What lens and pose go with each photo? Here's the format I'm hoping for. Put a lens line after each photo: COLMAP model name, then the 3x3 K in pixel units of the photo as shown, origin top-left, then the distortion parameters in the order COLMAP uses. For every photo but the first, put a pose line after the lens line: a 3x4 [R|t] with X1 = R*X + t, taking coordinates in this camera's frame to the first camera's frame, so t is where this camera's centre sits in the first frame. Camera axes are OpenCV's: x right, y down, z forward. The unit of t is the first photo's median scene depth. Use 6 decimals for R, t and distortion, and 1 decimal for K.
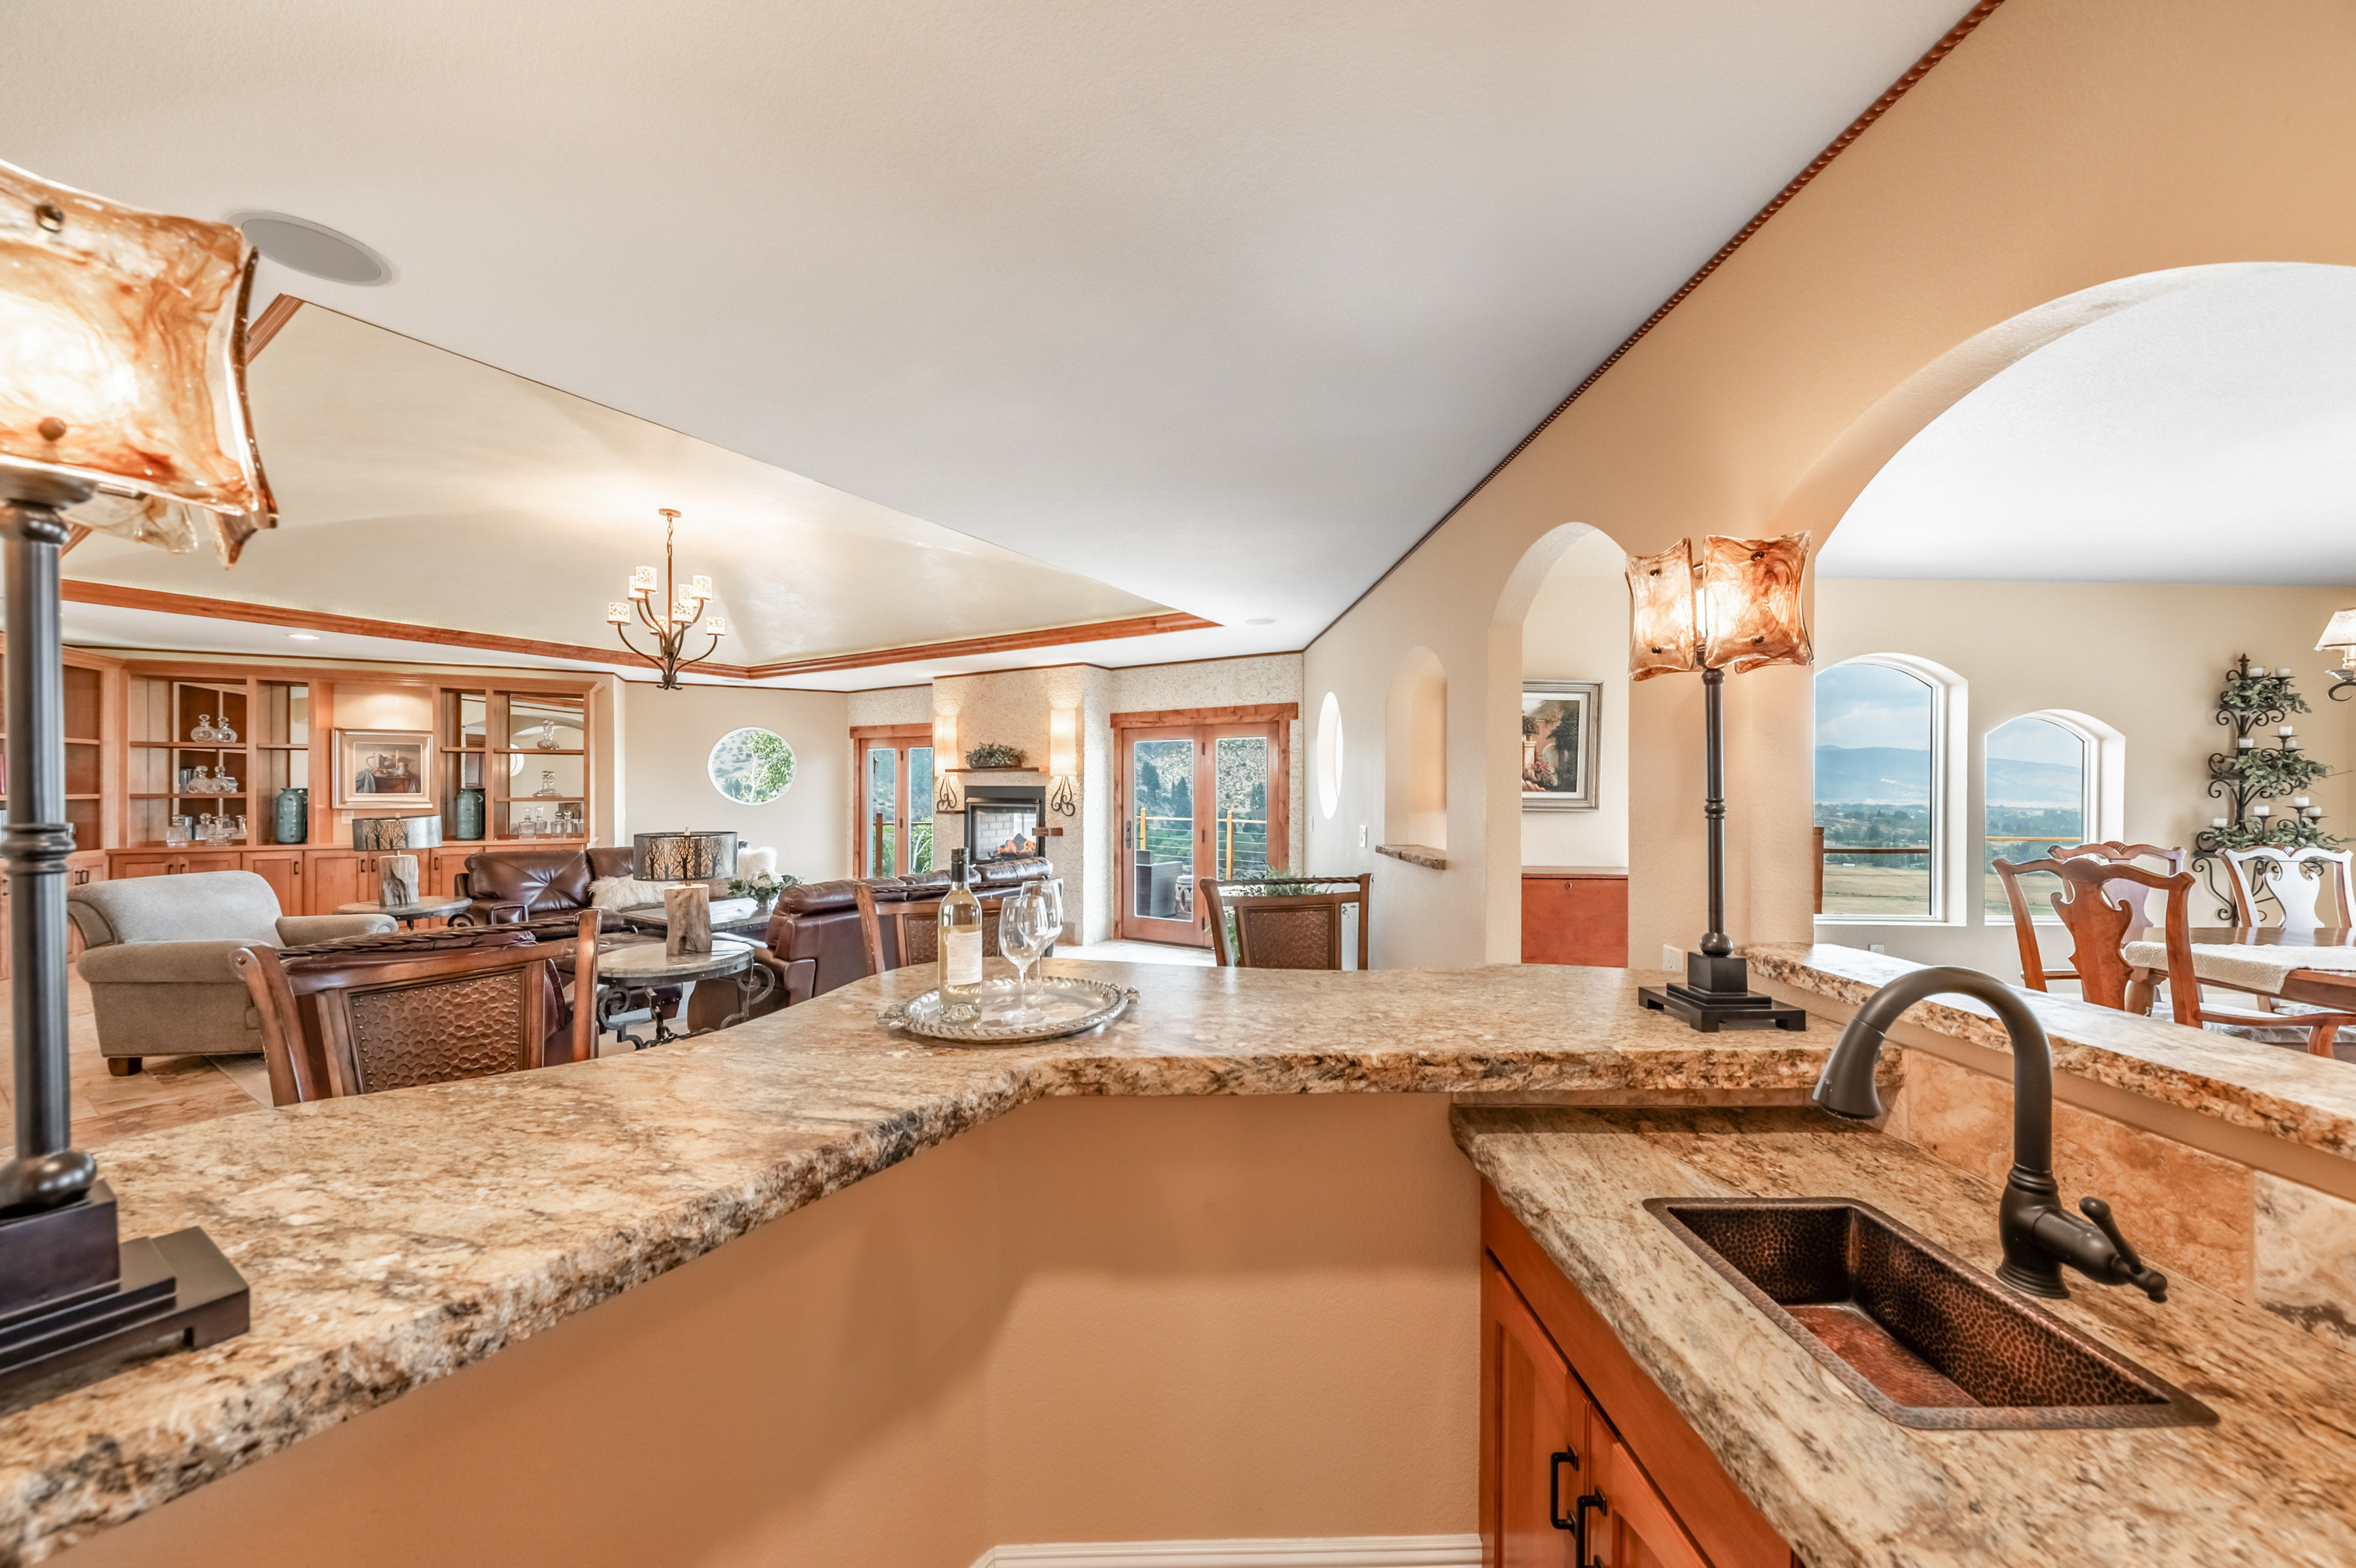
lens RADIAL K [[829.8, 0, 1166.3], [0, 829.8, 787.7], [0, 0, 1]] dist [0.009291, -0.004847]
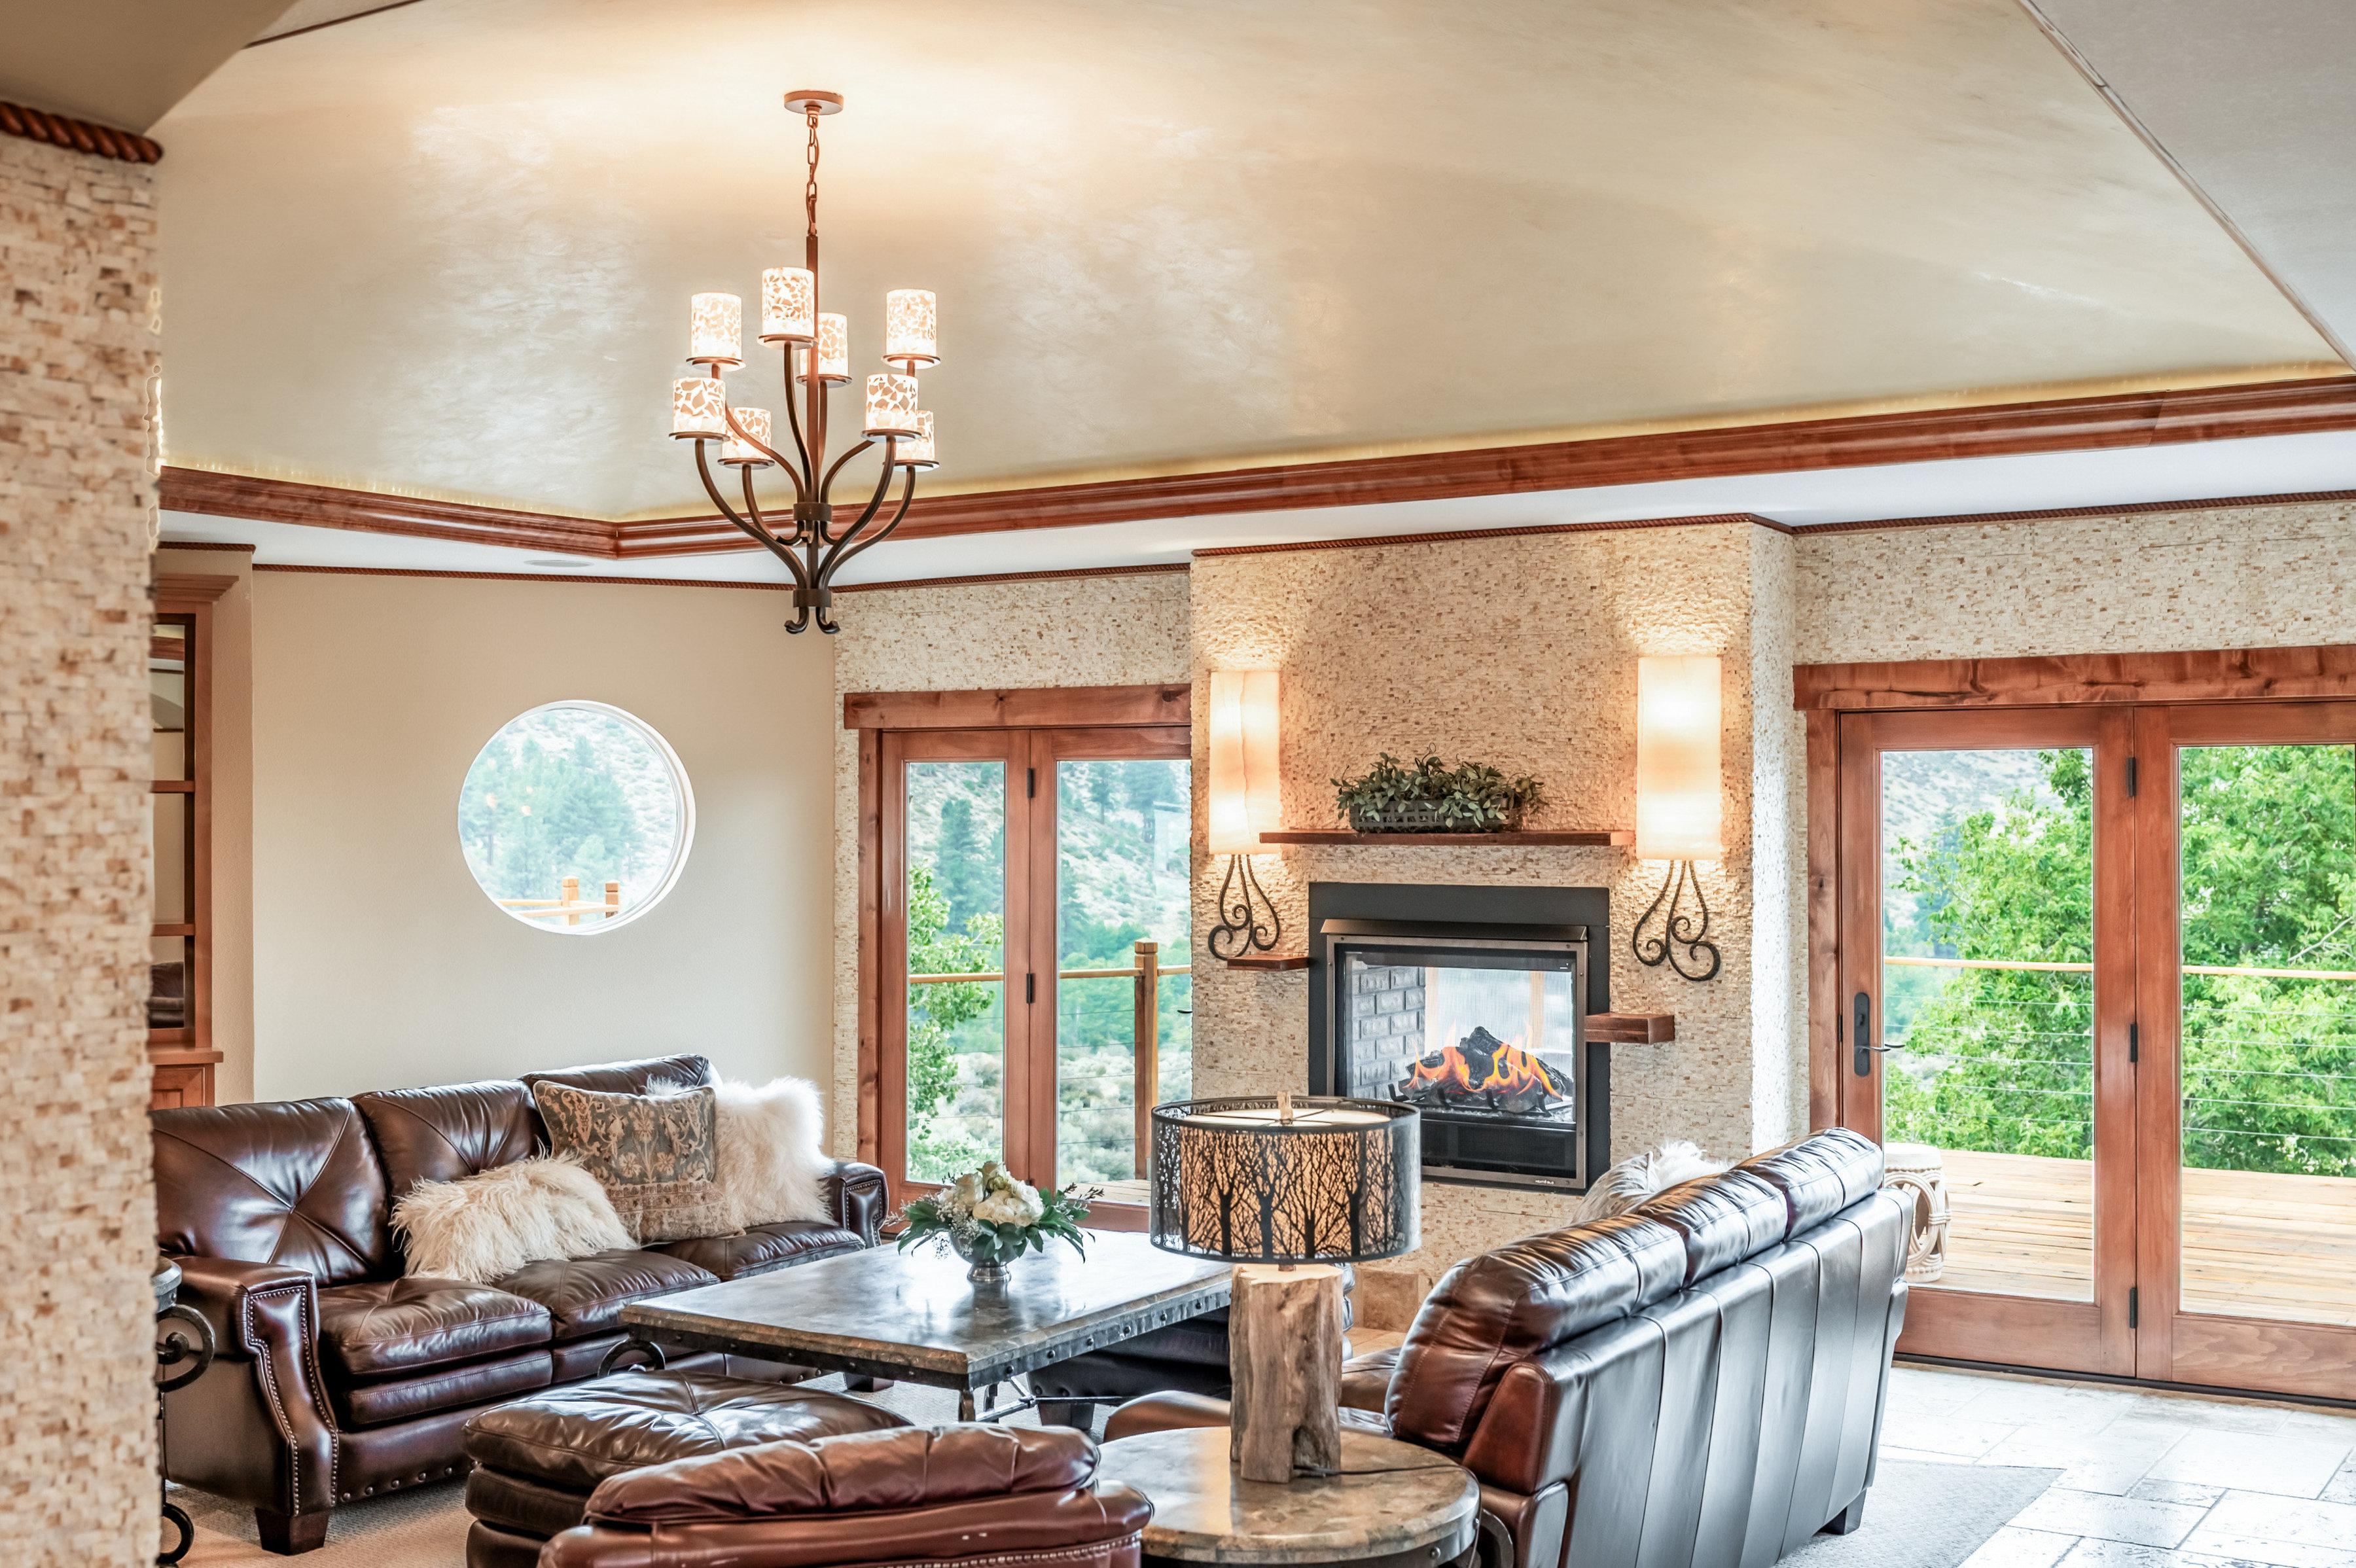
lens RADIAL K [[2527.4, 0, 1178.0], [0, 2527.4, 784.0], [0, 0, 1]] dist [-0.052229, -0.013570]
pose [[0.999951, -0.004655, -0.008782, -0.311525], [0.004540, 0.999904, -0.013088, -0.031171], [0.008842, 0.013048, 0.999876, -0.000006]]
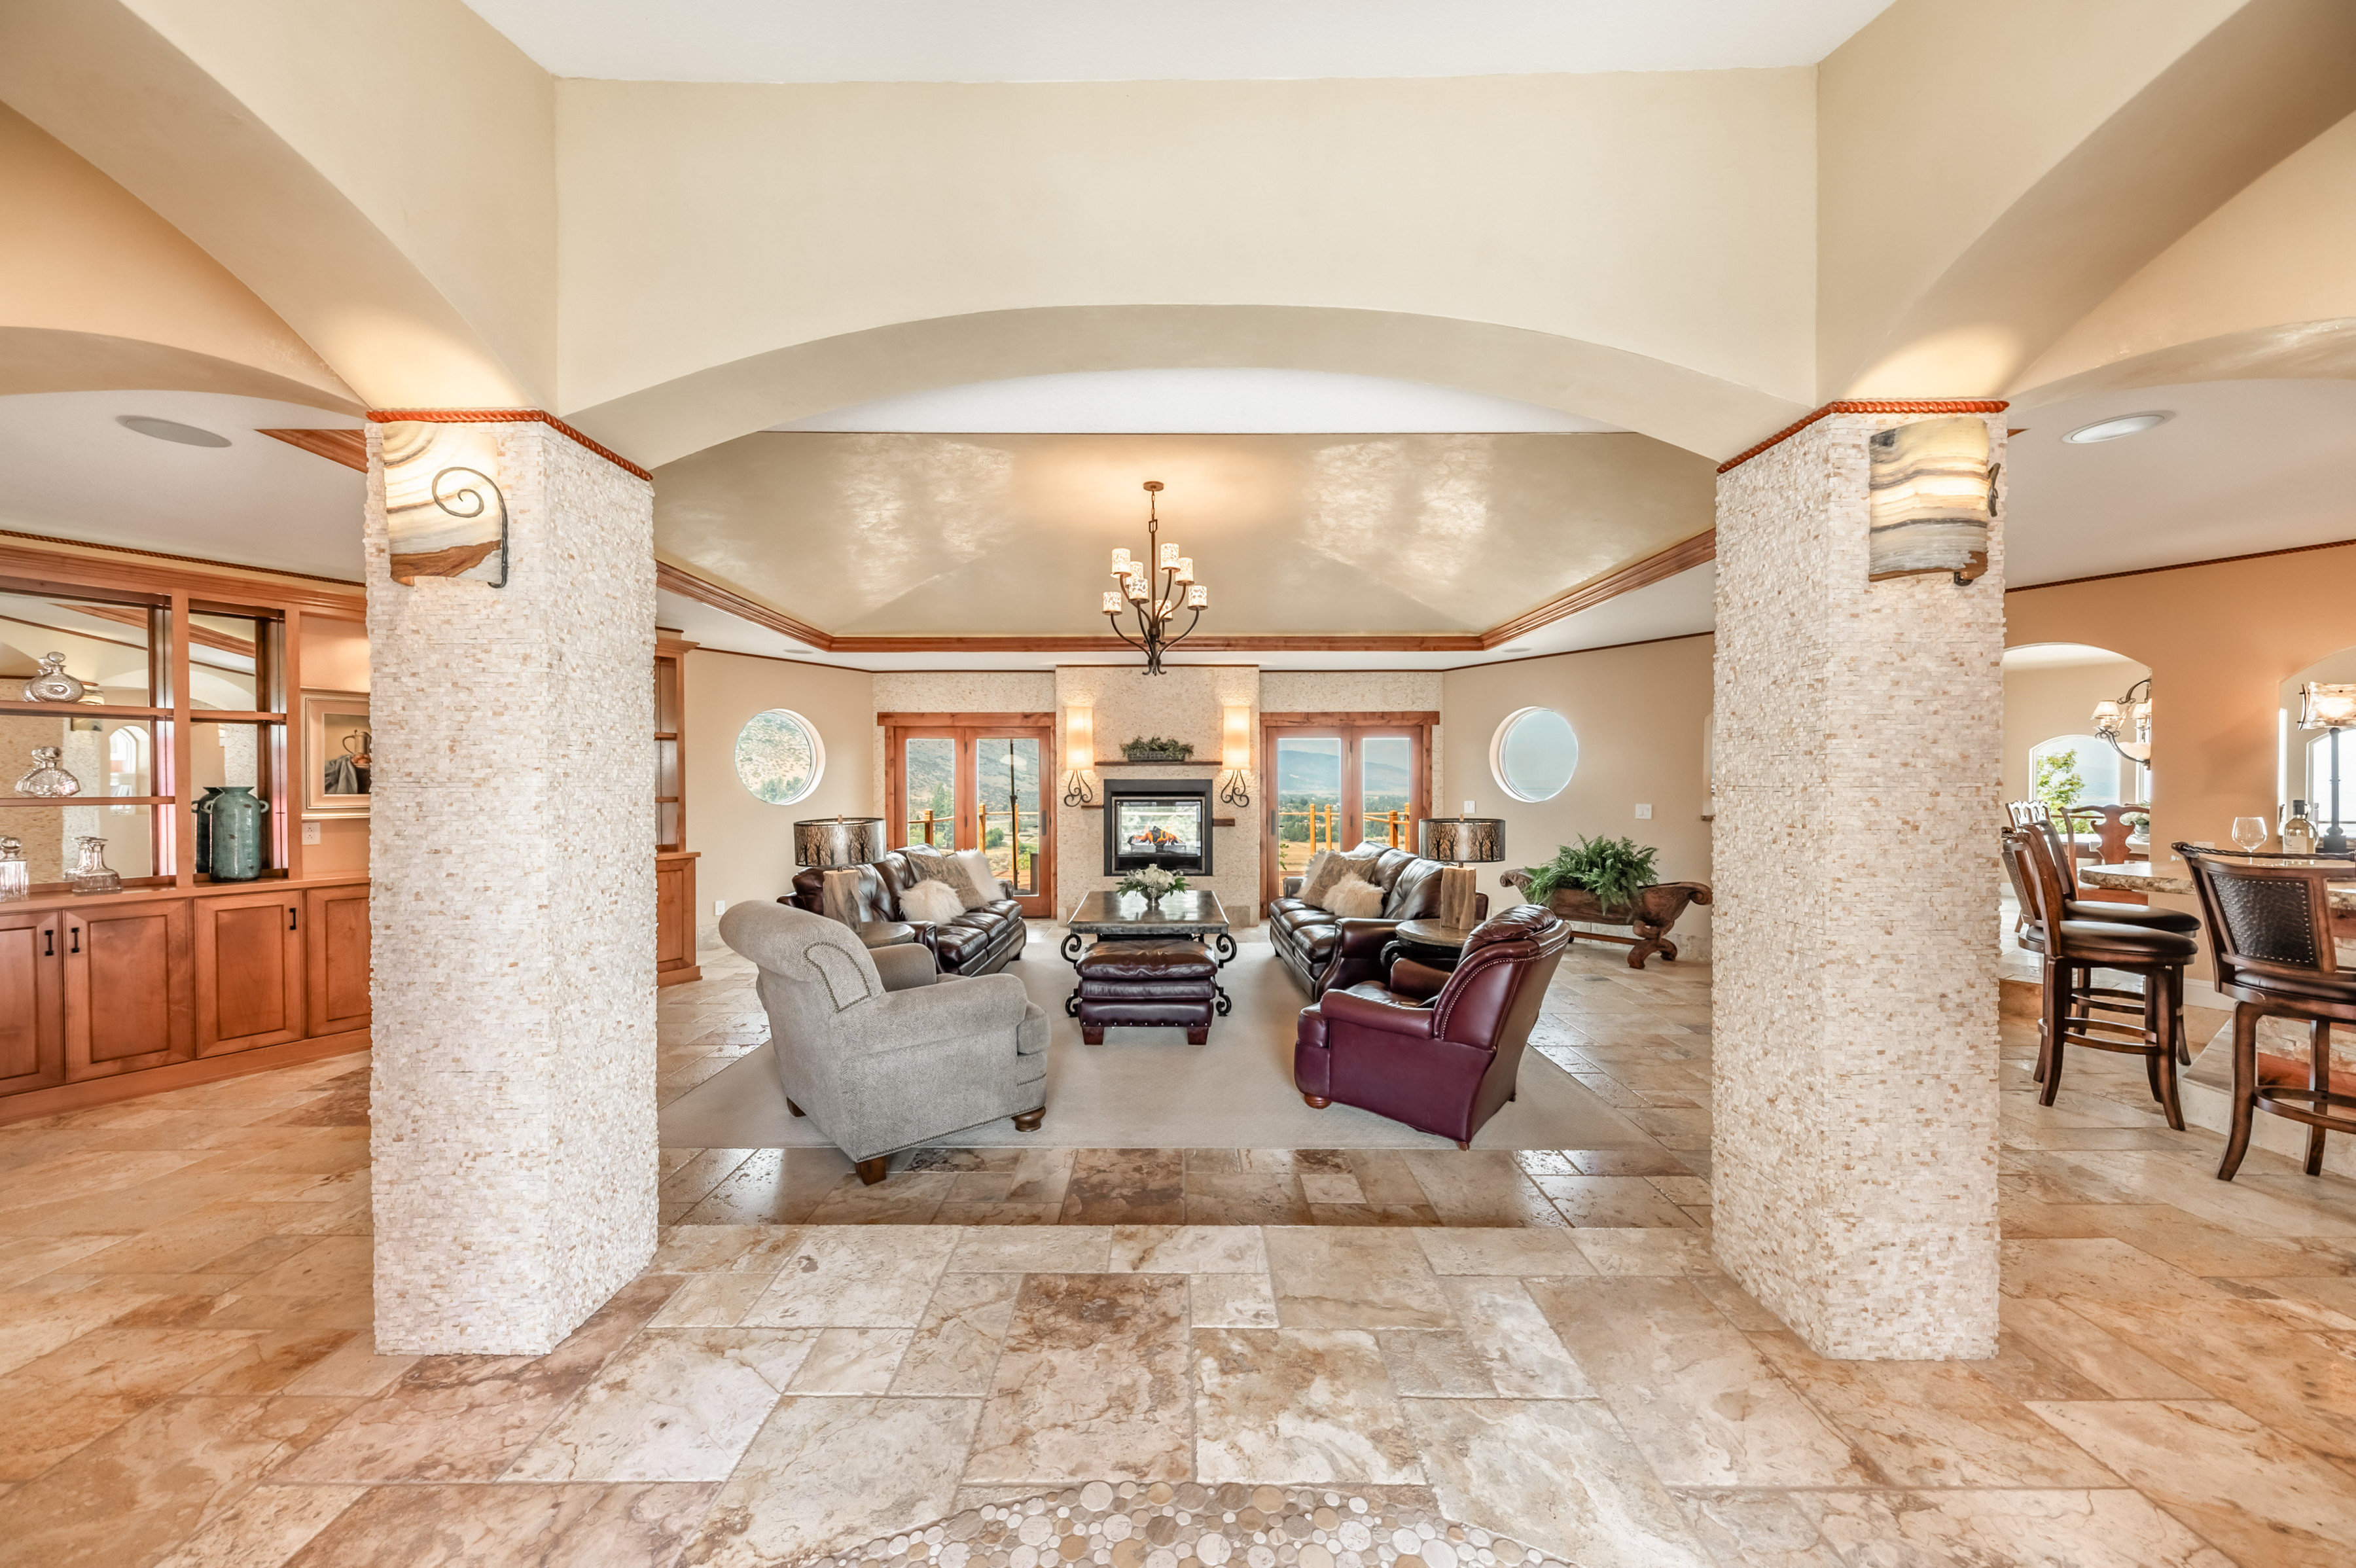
lens RADIAL K [[829.8, 0, 1166.3], [0, 829.8, 787.7], [0, 0, 1]] dist [0.009291, -0.004847]
pose [[0.838523, -0.008992, 0.544792, -0.779213], [0.007035, 0.999959, 0.005677, 0.002639], [-0.544821, -0.000928, 0.838552, 0.151580]]
